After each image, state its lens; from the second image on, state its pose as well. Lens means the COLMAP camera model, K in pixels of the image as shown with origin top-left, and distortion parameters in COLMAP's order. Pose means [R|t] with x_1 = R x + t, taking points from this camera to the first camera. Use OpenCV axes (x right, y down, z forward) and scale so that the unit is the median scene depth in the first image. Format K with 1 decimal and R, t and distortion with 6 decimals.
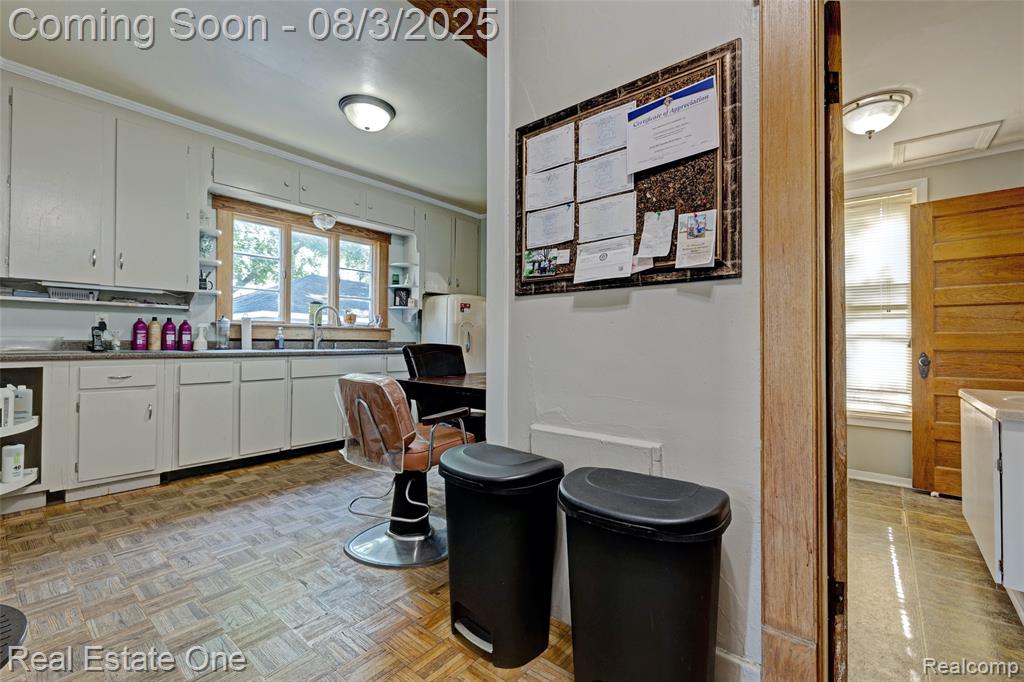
lens RADIAL K [[443.3, 0, 509.3], [0, 443.3, 339.0], [0, 0, 1]] dist [0.000719, 0.001120]
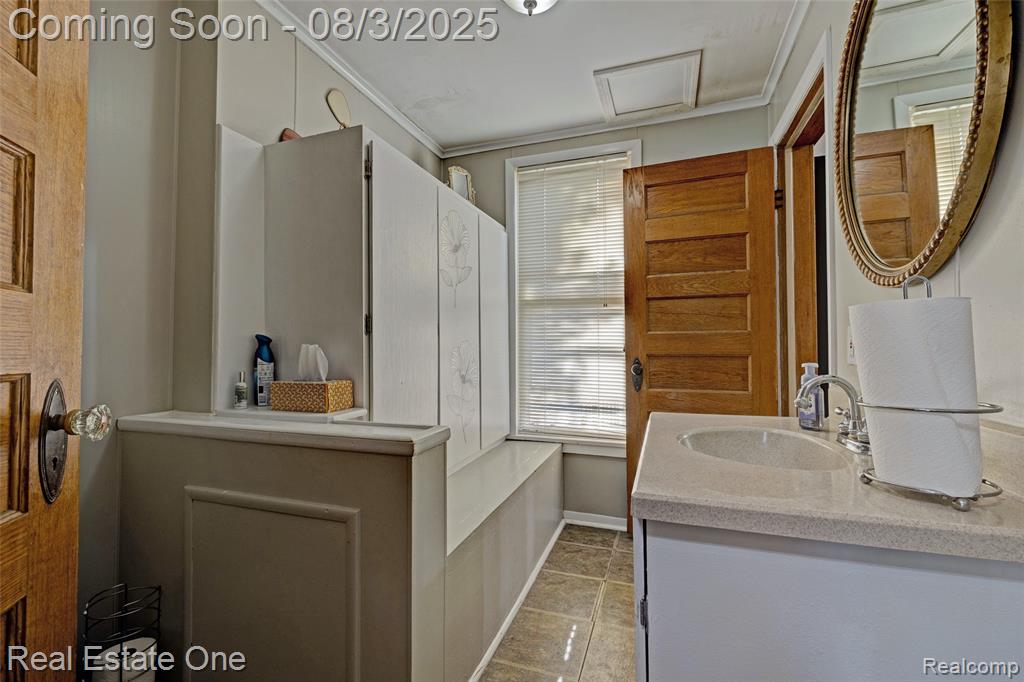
lens RADIAL K [[443.3, 0, 511.8], [0, 443.3, 341.2], [0, 0, 1]] dist [0.000719, 0.001120]
pose [[0.936697, 0.001583, 0.350136, 0.470726], [0.003434, 0.999900, -0.013707, 0.011084], [-0.350123, 0.014042, 0.936599, 0.359374]]
